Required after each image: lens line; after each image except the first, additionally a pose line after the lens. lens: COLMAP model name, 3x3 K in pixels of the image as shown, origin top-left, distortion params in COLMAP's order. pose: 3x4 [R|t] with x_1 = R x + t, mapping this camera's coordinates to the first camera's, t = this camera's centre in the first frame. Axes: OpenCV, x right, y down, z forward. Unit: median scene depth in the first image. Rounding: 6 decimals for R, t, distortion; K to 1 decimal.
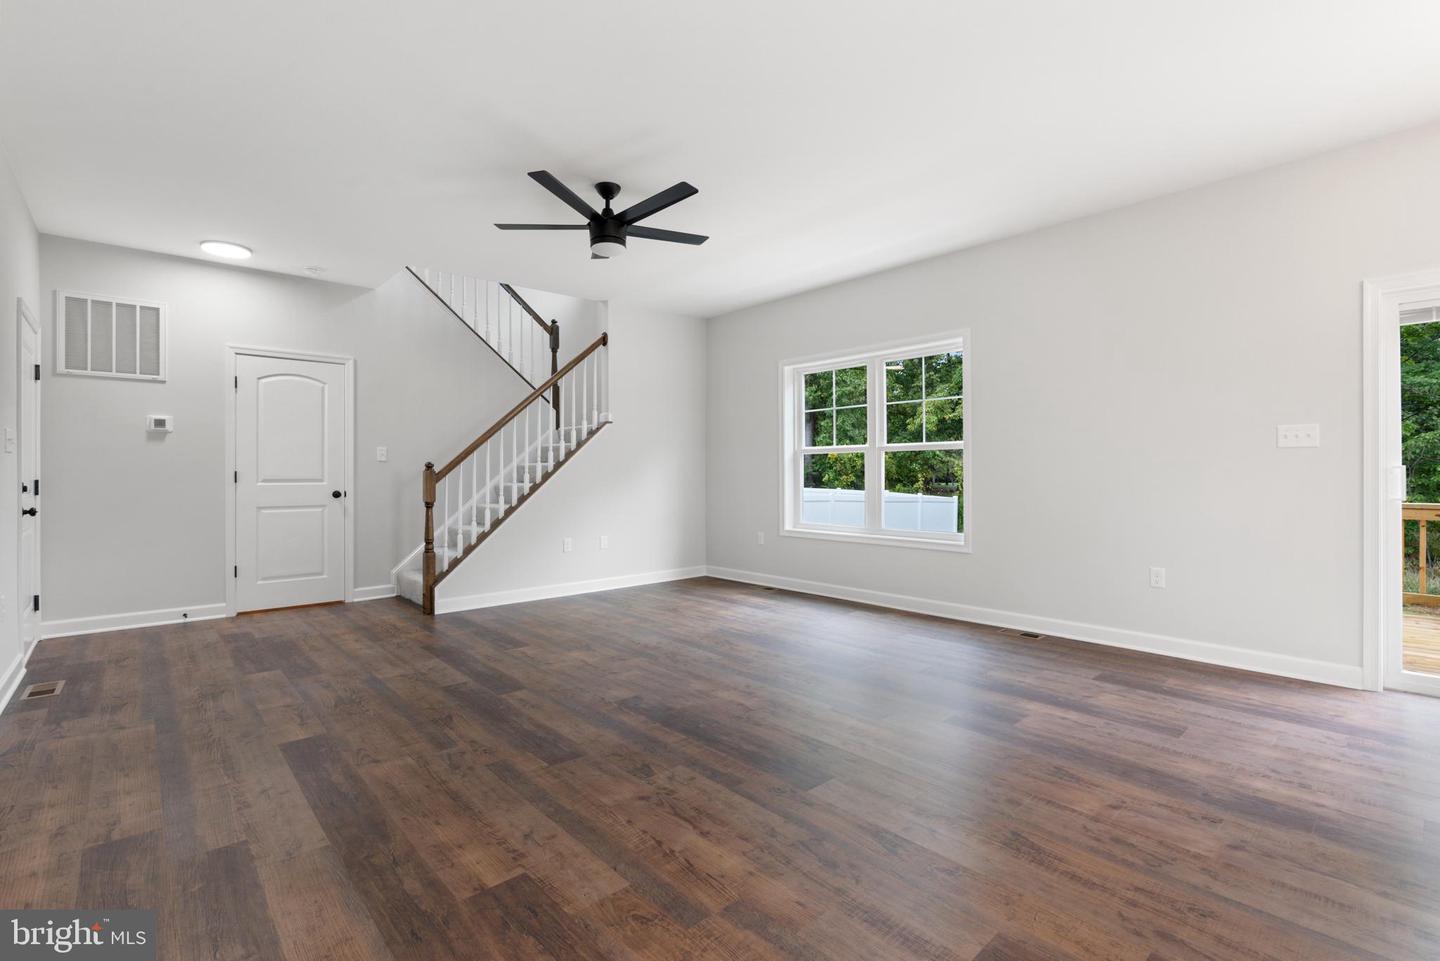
lens RADIAL K [[653.4, 0, 727.4], [0, 653.4, 469.3], [0, 0, 1]] dist [-0.012342, 0.004714]
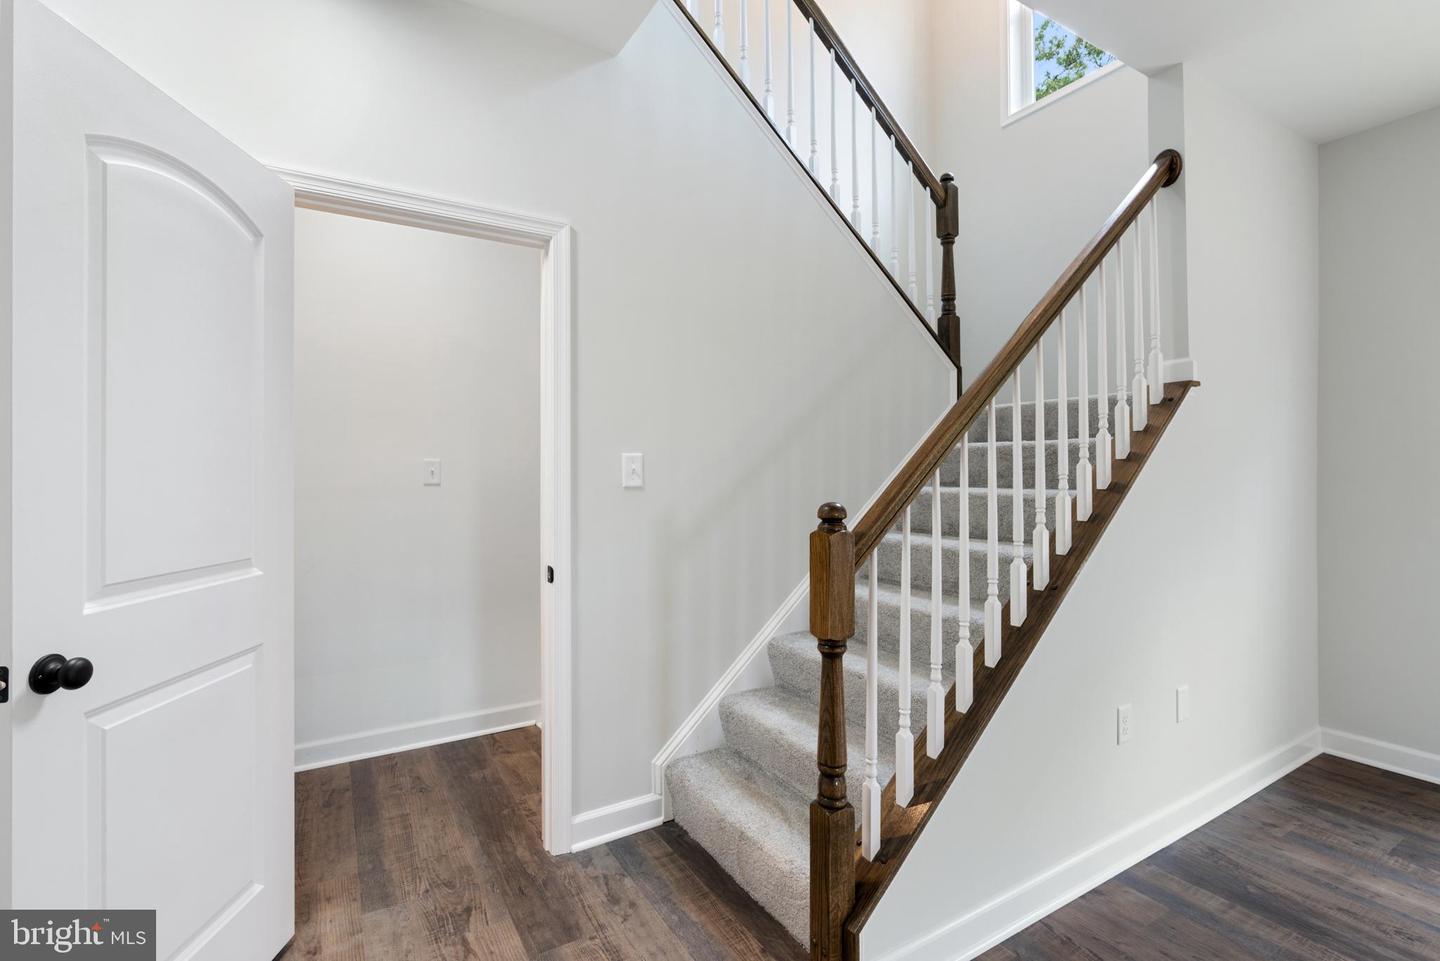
lens RADIAL K [[653.4, 0, 716.8], [0, 653.4, 475.5], [0, 0, 1]] dist [-0.012342, 0.004714]
pose [[0.972164, -0.001874, -0.234294, -0.562912], [0.002527, 0.999994, 0.002486, -0.030383], [0.234287, -0.003009, 0.972163, 0.907258]]
